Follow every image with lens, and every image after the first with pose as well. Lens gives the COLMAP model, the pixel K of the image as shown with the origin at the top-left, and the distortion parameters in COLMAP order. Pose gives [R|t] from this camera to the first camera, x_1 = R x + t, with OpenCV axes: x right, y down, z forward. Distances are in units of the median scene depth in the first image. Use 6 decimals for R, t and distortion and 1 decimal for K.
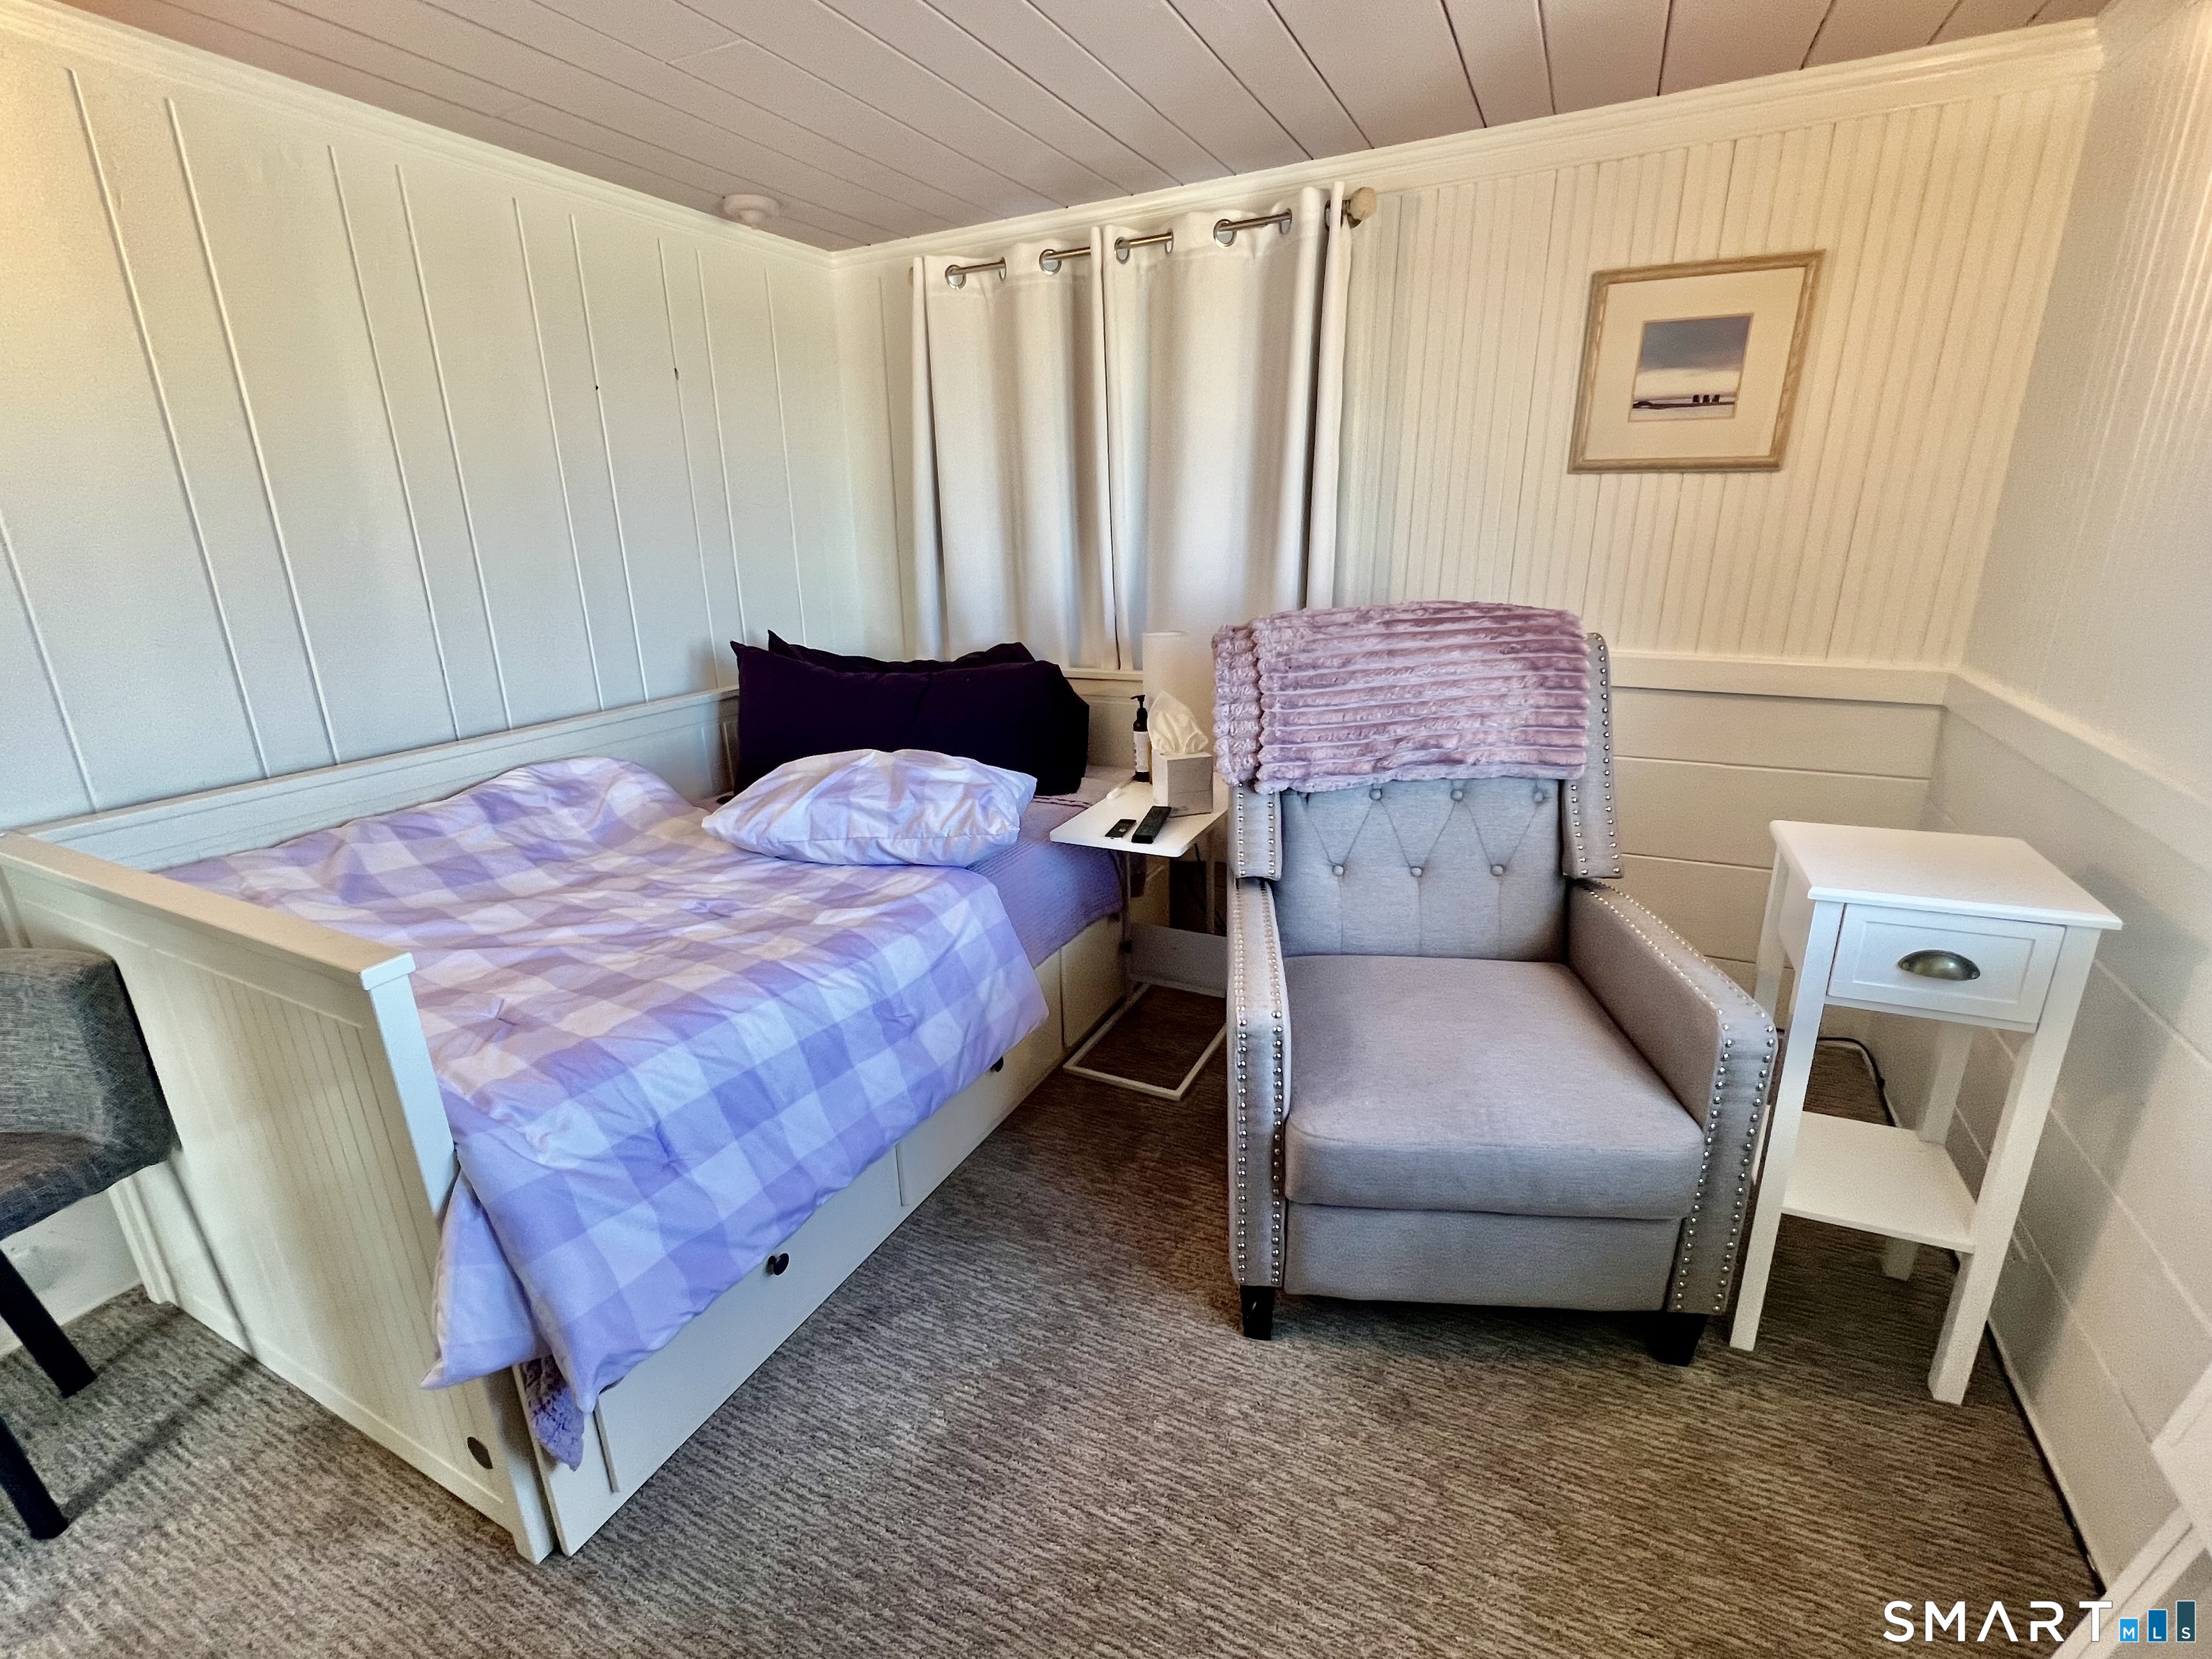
lens RADIAL K [[979.0, 0, 1102.6], [0, 979.0, 825.1], [0, 0, 1]] dist [-0.005766, -0.000220]
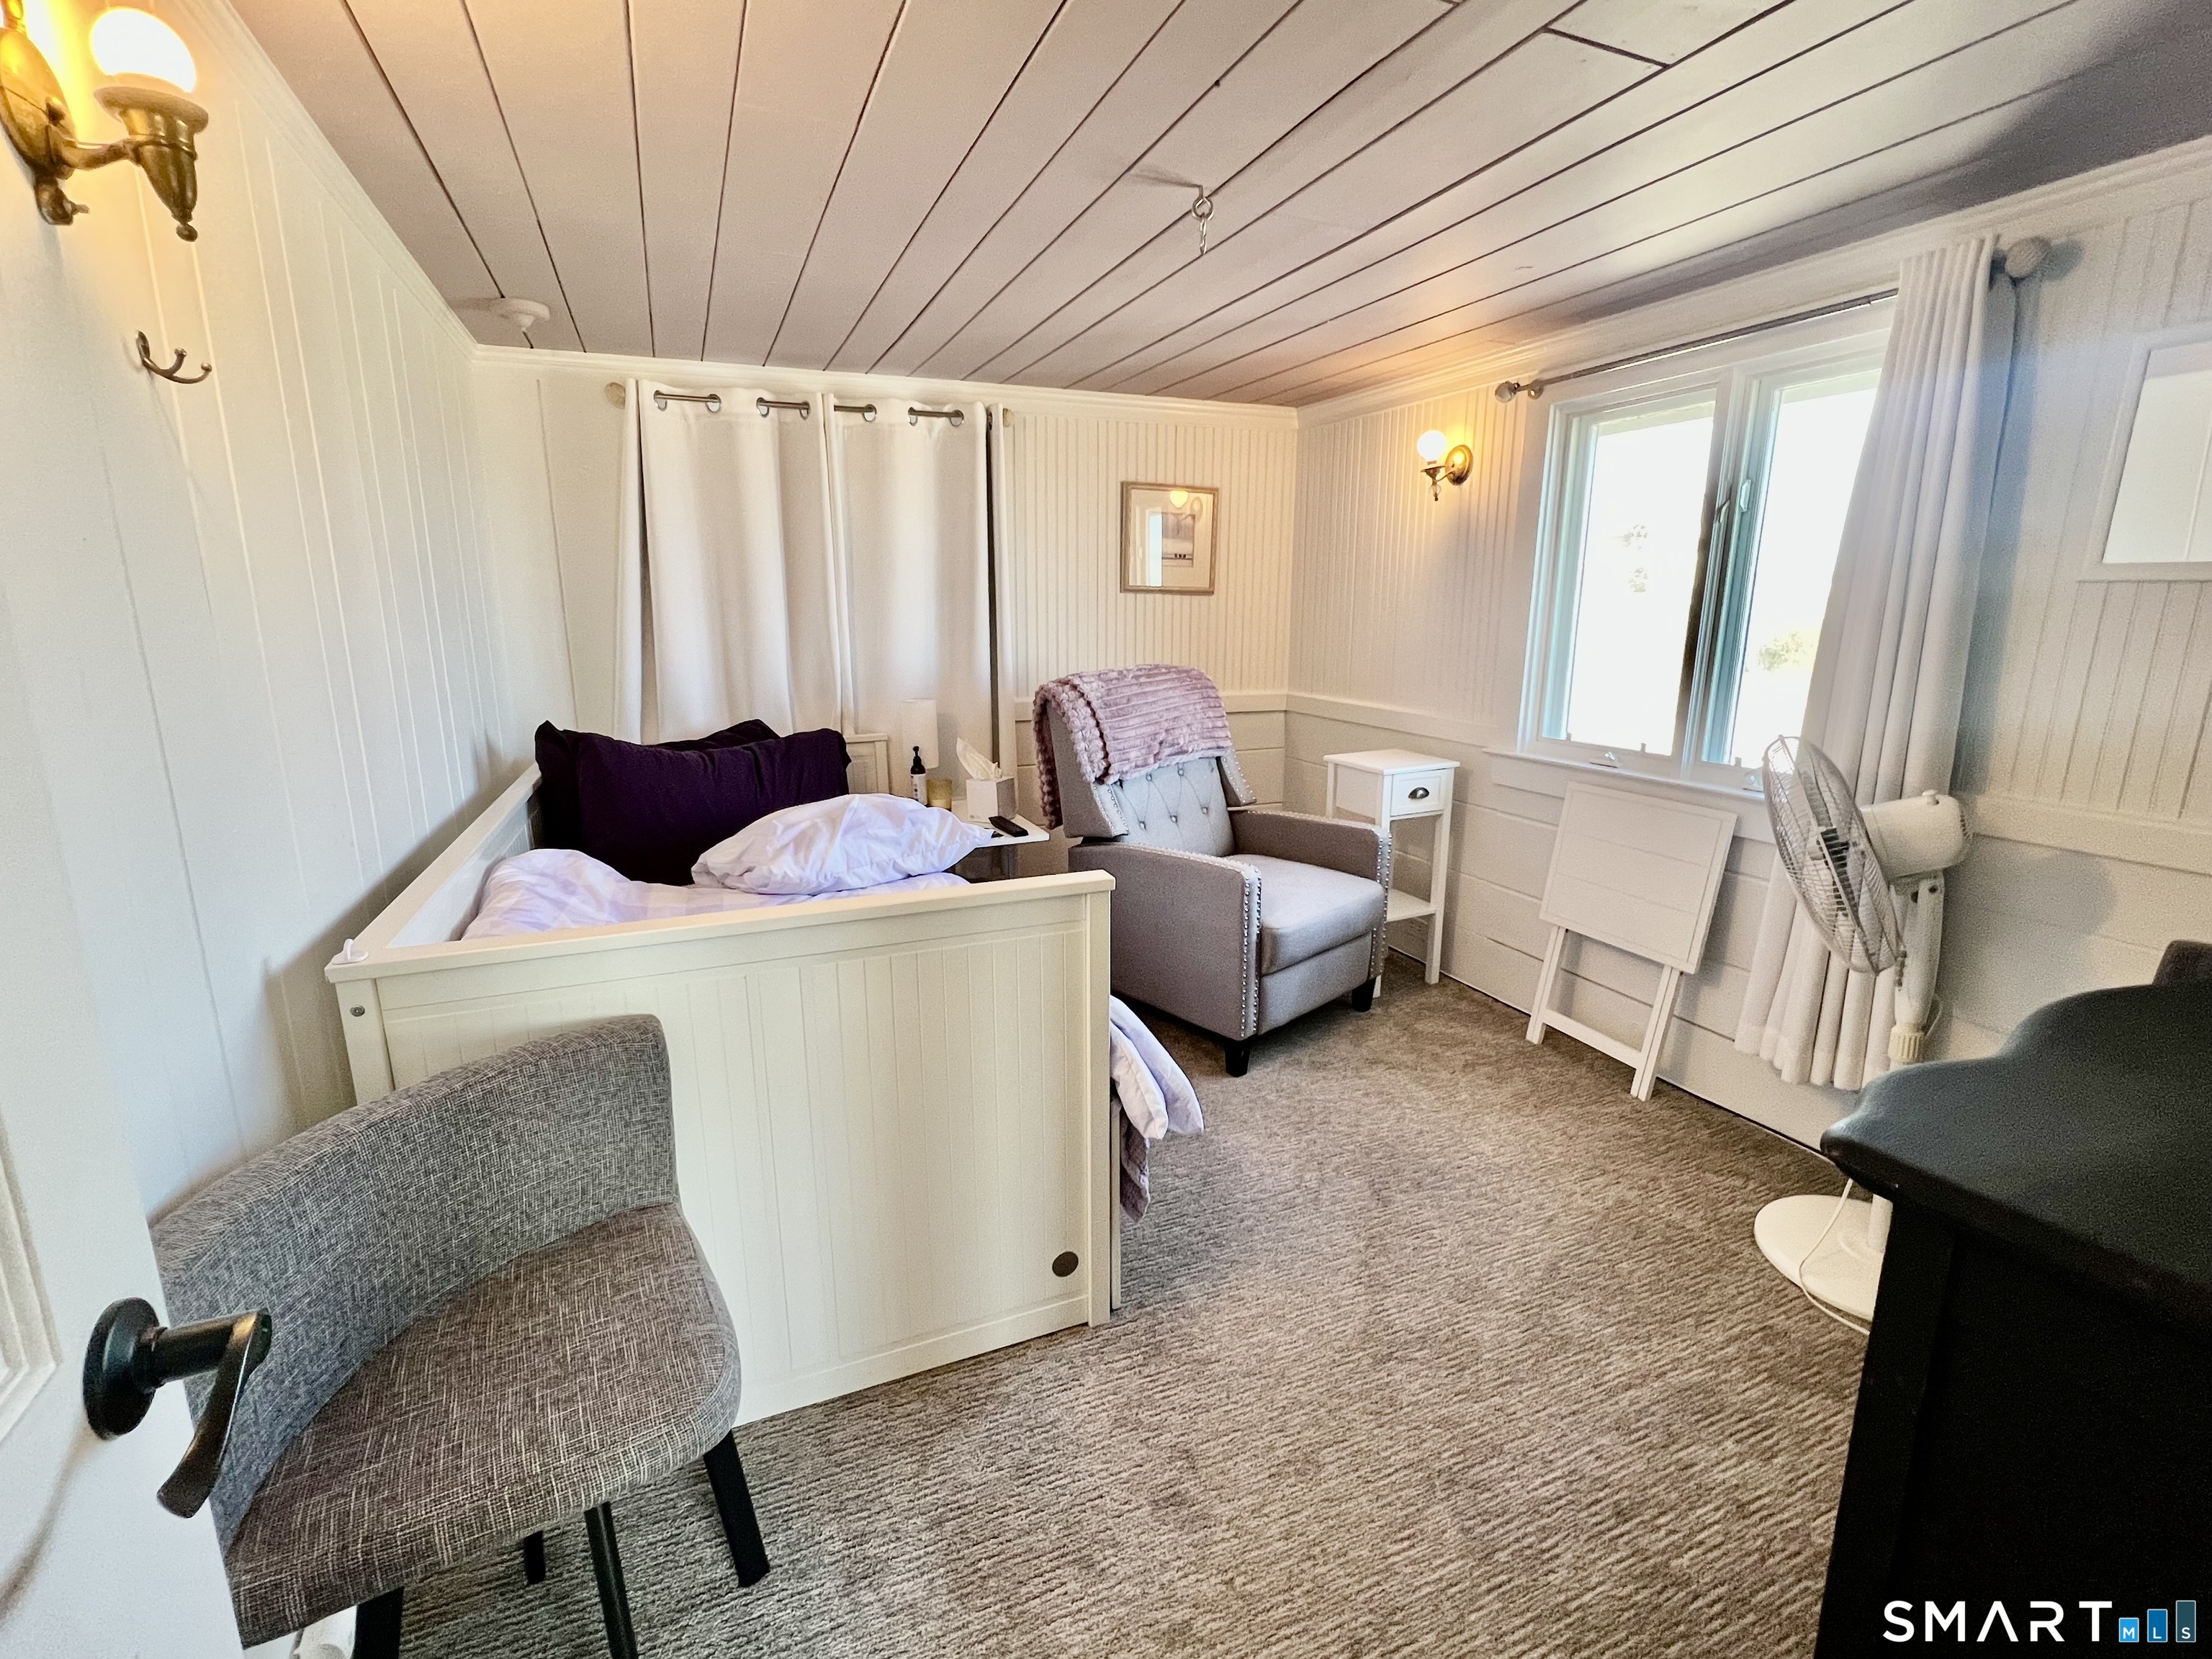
lens RADIAL K [[979.0, 0, 1103.7], [0, 979.0, 824.0], [0, 0, 1]] dist [-0.005766, -0.000220]
pose [[0.646612, -0.142471, 0.749396, -0.953865], [0.218690, 0.975789, -0.003183, 0.031848], [-0.730799, 0.165944, 0.662114, -0.034319]]
